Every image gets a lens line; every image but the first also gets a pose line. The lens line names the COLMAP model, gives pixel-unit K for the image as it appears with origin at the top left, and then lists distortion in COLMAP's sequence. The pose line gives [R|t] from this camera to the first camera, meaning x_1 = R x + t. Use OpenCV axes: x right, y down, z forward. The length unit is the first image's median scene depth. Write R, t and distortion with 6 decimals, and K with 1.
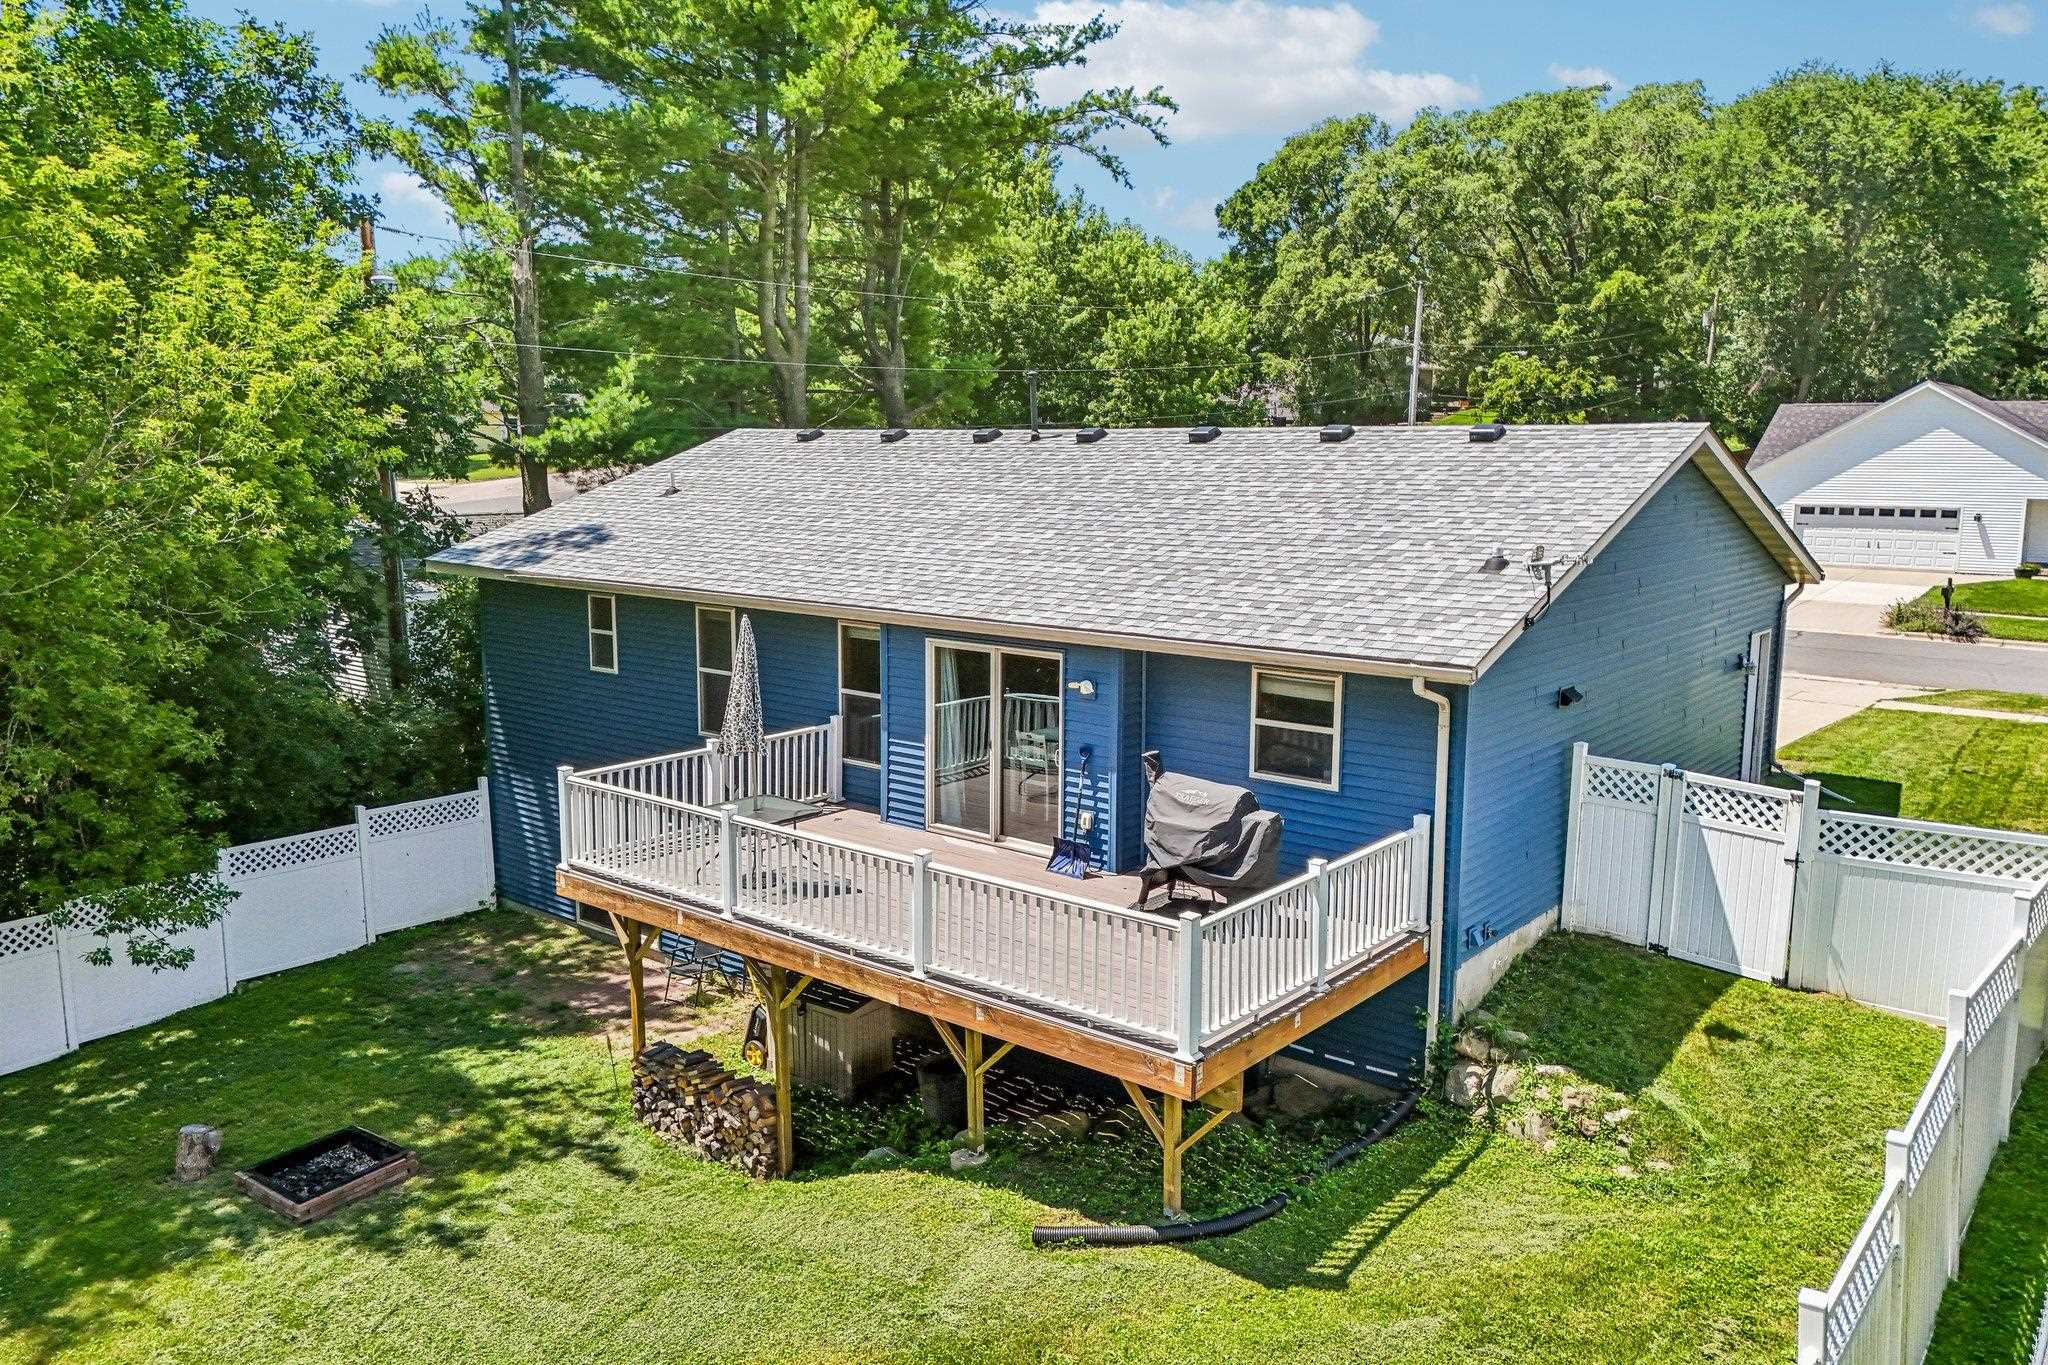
lens RADIAL K [[1500.3, 0, 1024.0], [0, 1500.3, 682.5], [0, 0, 1]] dist [0.071280, -0.070502]
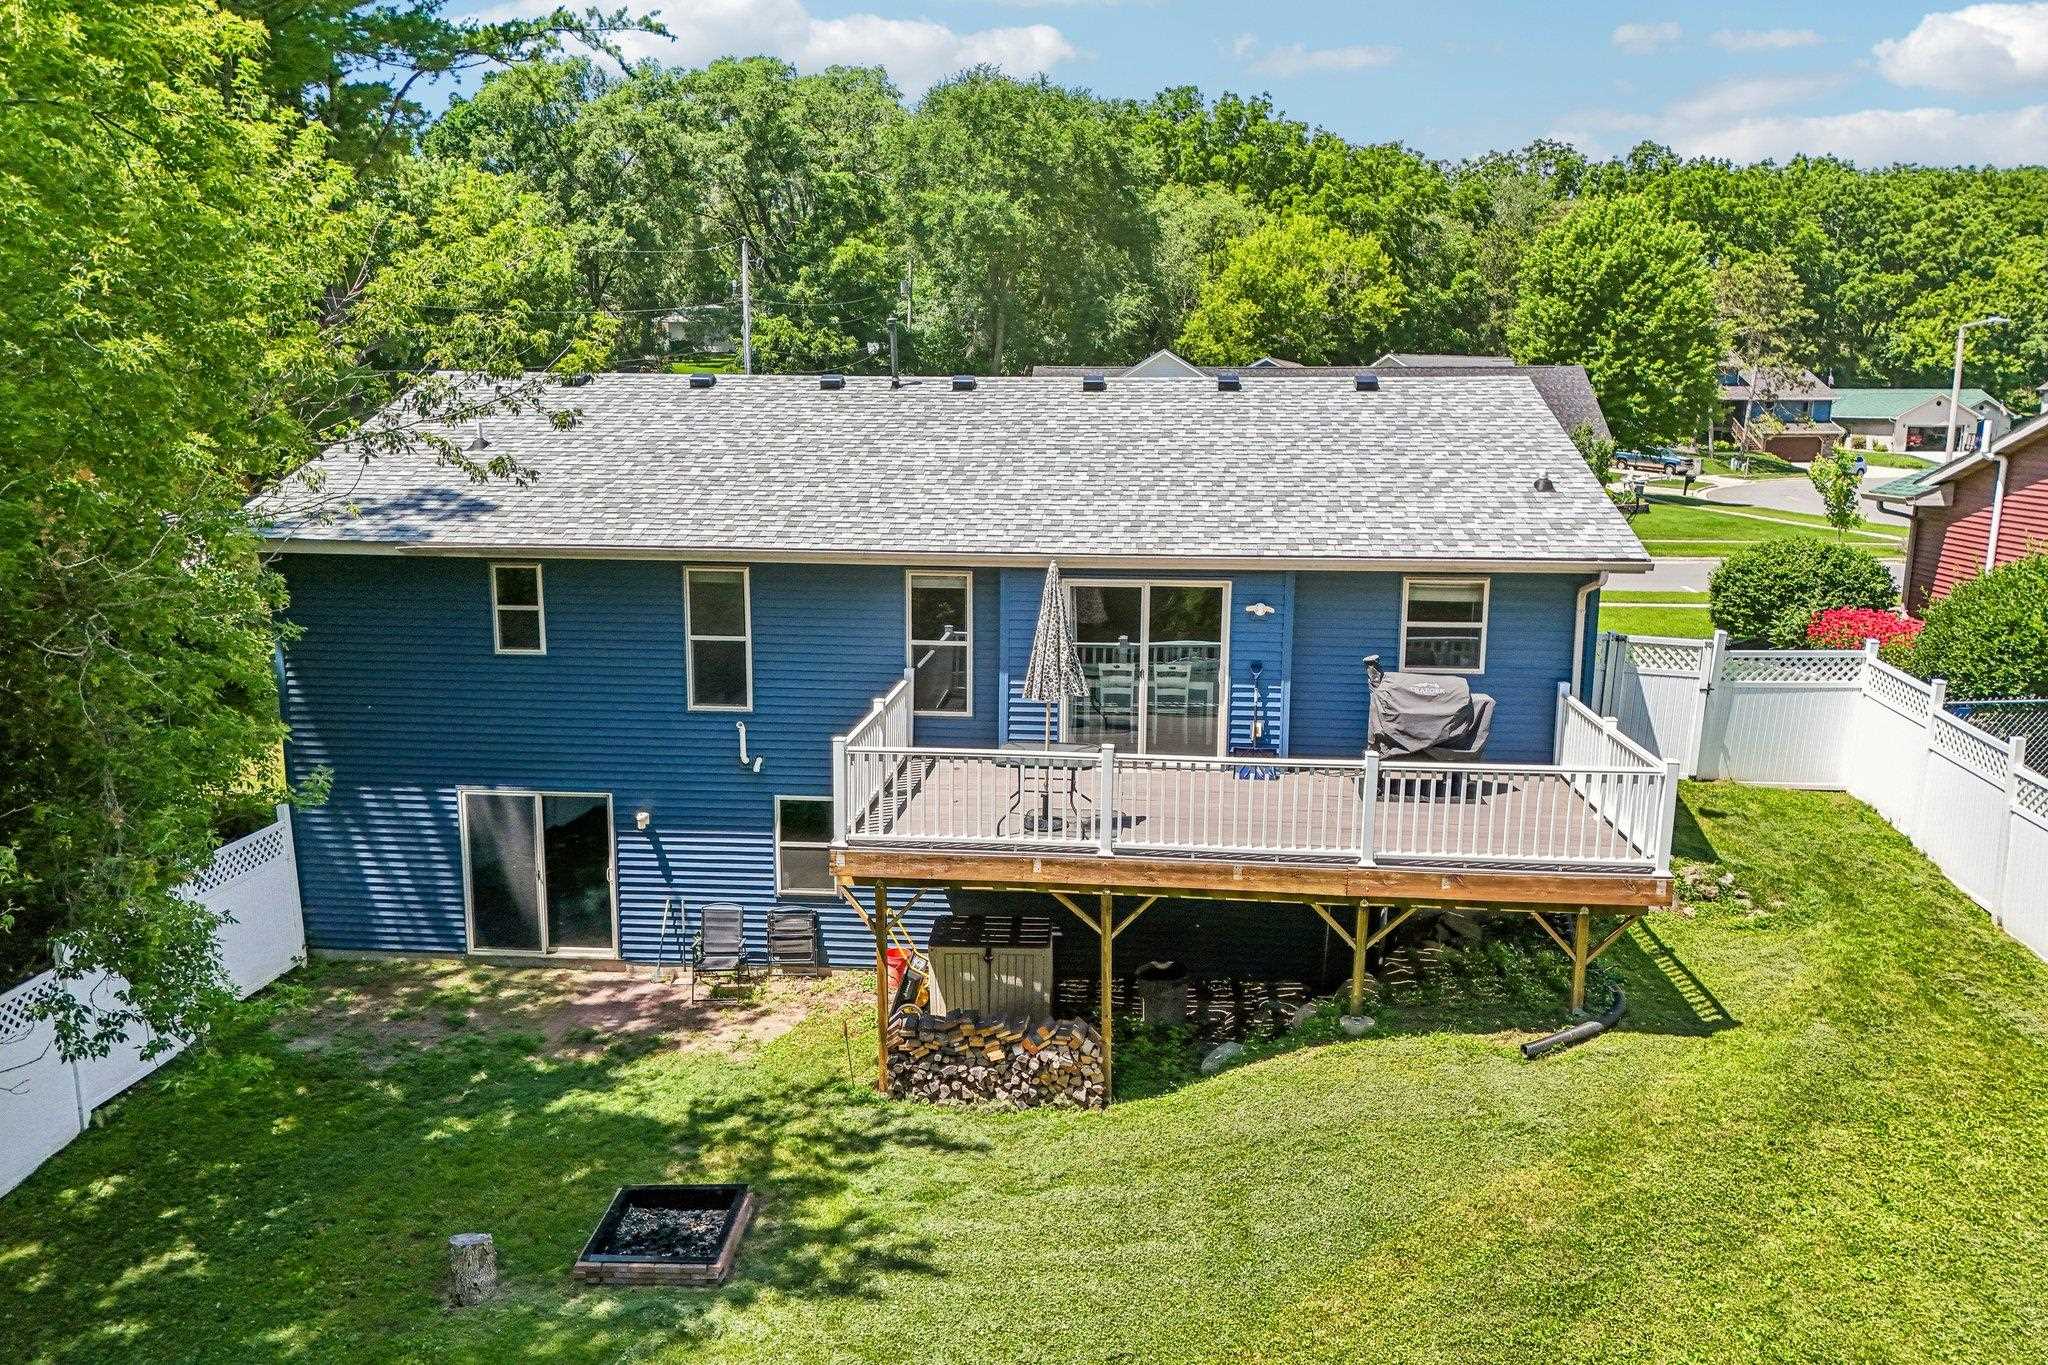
lens RADIAL K [[1500.3, 0, 1024.0], [0, 1500.3, 682.5], [0, 0, 1]] dist [0.071280, -0.070502]
pose [[0.828901, -0.102215, 0.549977, -0.616503], [0.086249, 0.994760, 0.054888, -0.016201], [-0.552706, 0.001938, 0.833374, 0.142610]]
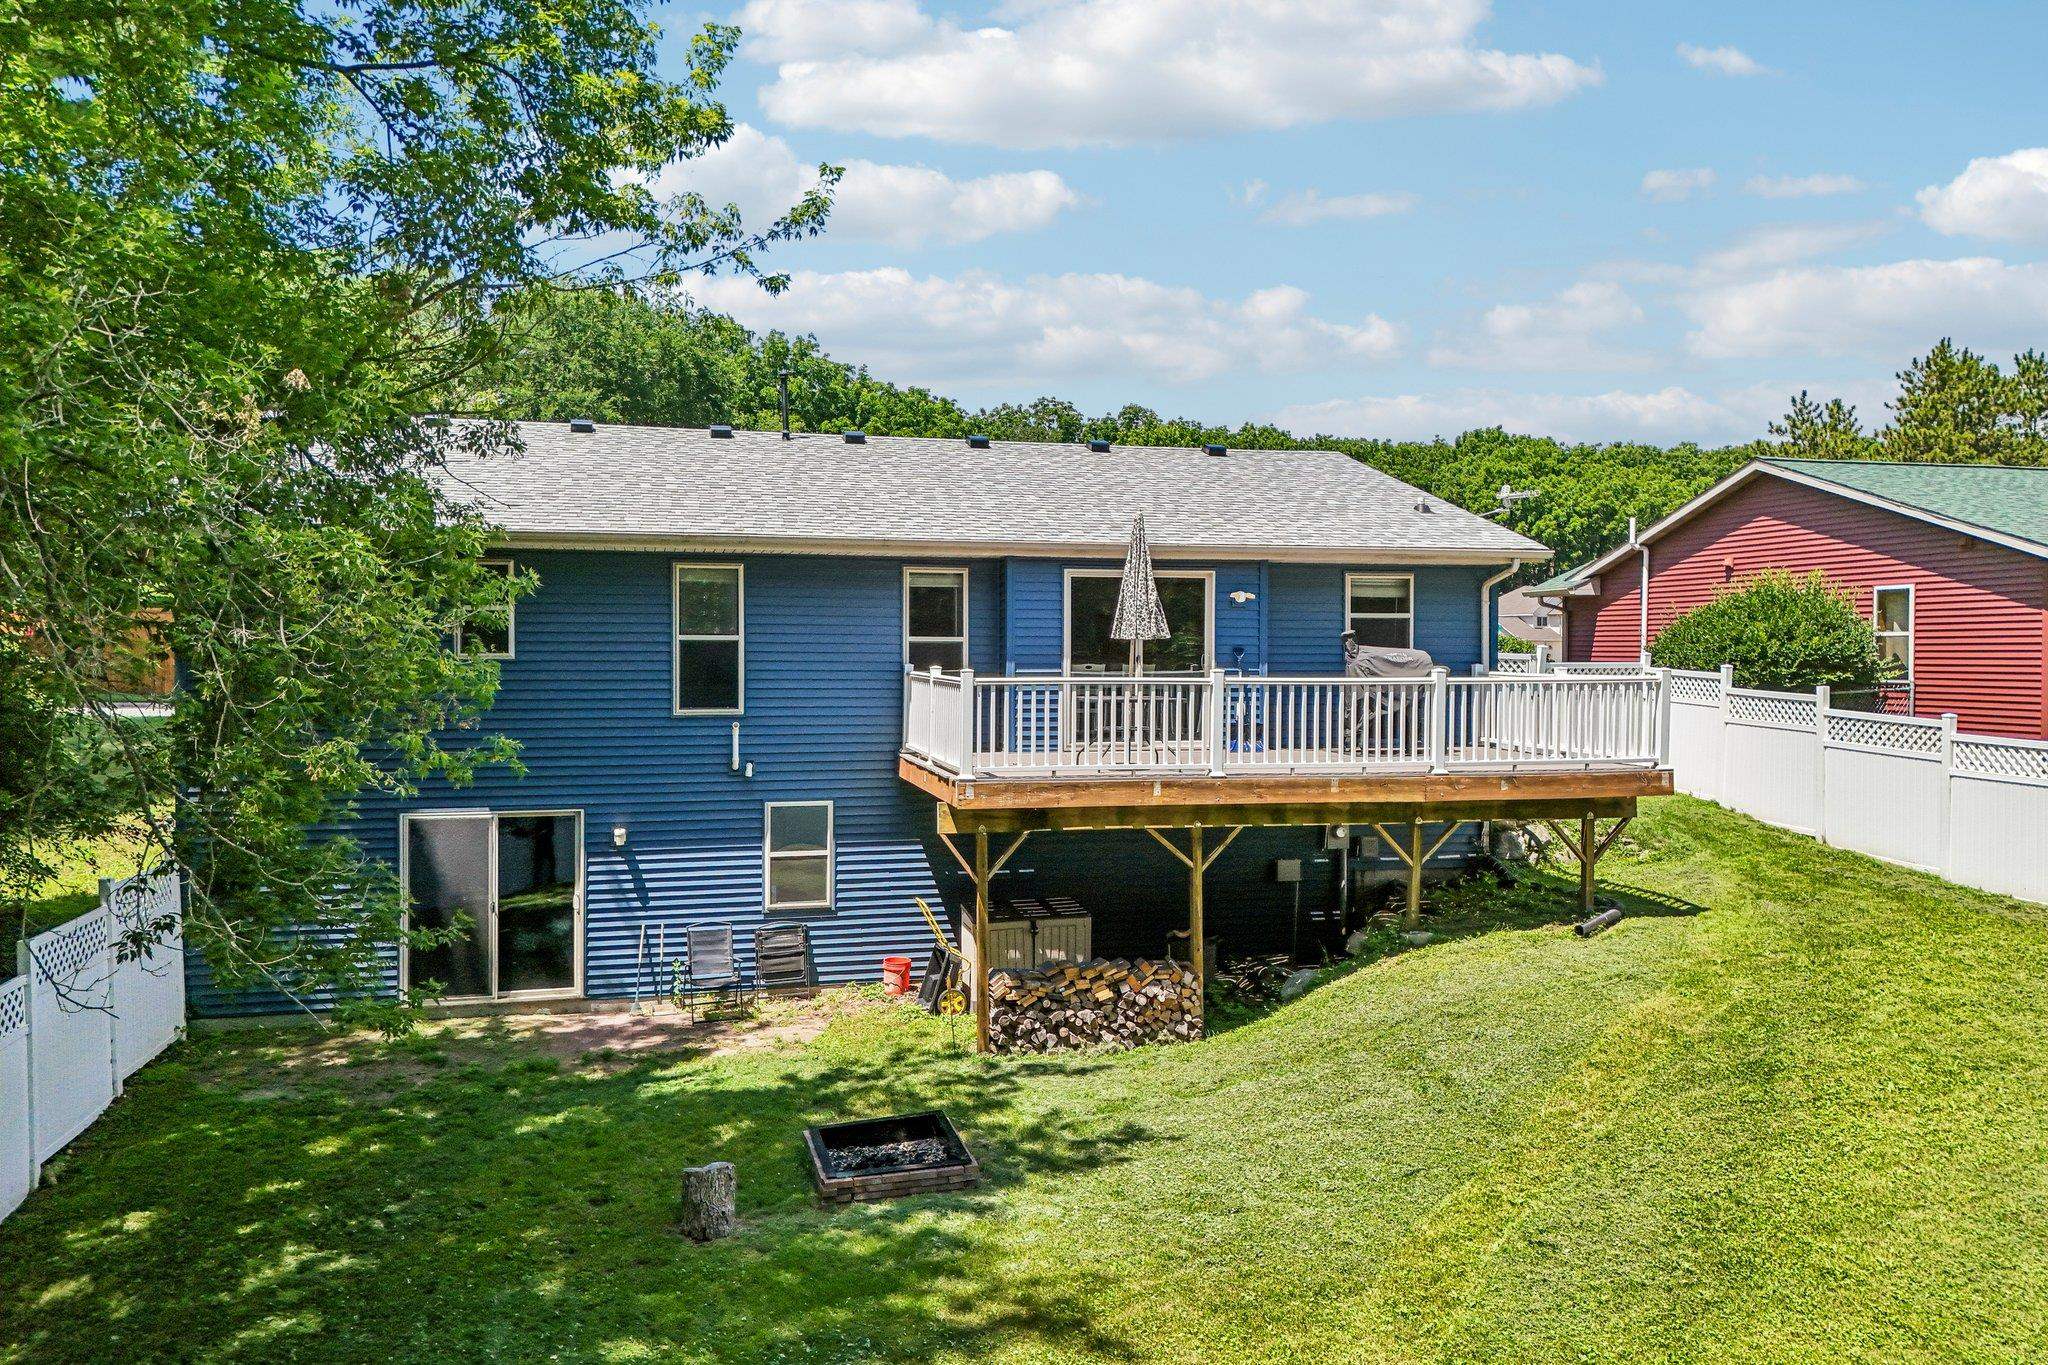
lens RADIAL K [[1500.3, 0, 1024.0], [0, 1500.3, 682.5], [0, 0, 1]] dist [0.071280, -0.070502]
pose [[0.604252, -0.020495, 0.796529, -0.884581], [0.126409, 0.989474, -0.070436, 0.115826], [-0.786702, 0.143250, 0.600483, 0.355221]]
